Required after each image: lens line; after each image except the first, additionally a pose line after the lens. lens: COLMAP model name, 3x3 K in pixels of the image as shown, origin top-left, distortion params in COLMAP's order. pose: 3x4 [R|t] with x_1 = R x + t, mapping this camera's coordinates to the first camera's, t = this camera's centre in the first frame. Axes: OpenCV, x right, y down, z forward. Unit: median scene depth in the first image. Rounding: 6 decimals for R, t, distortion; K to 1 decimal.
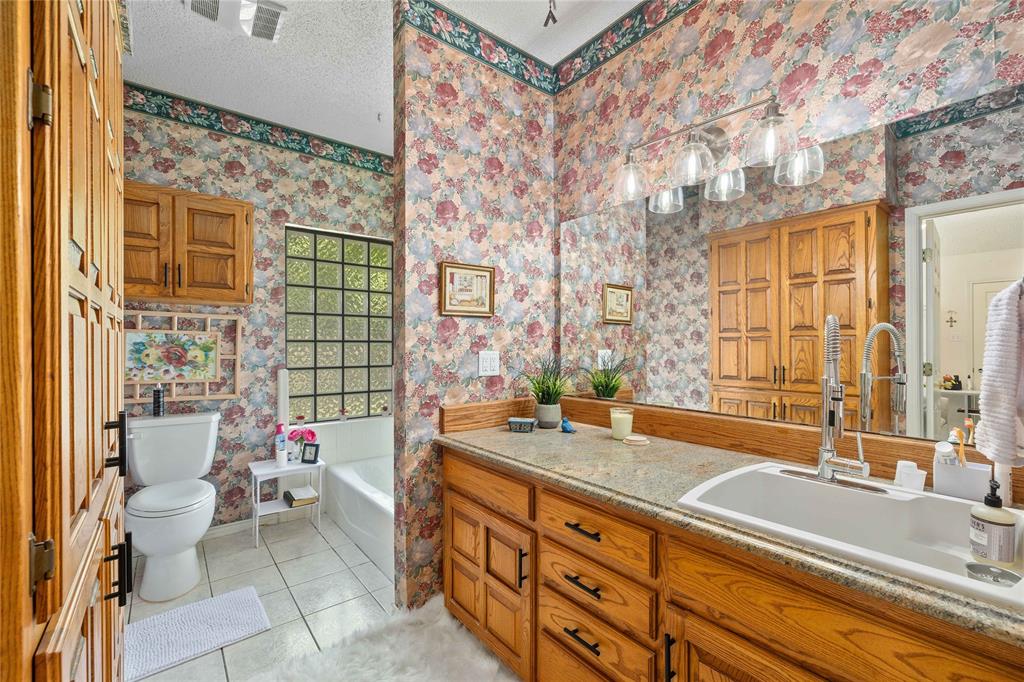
lens RADIAL K [[439.8, 0, 512.6], [0, 439.8, 338.8], [0, 0, 1]] dist [0.001381, 0.001485]
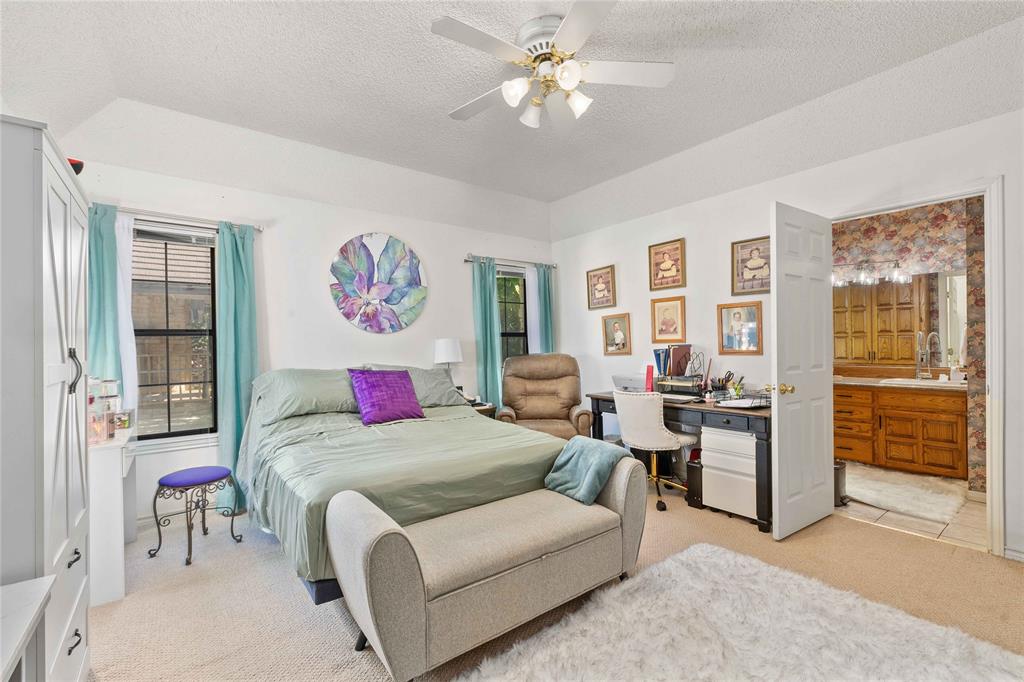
lens RADIAL K [[439.8, 0, 513.4], [0, 439.8, 341.1], [0, 0, 1]] dist [0.001381, 0.001485]
pose [[0.999419, -0.013616, -0.031234, -3.111008], [0.013938, 0.999852, 0.010112, -0.083046], [0.031092, -0.010542, 0.999461, -3.374461]]
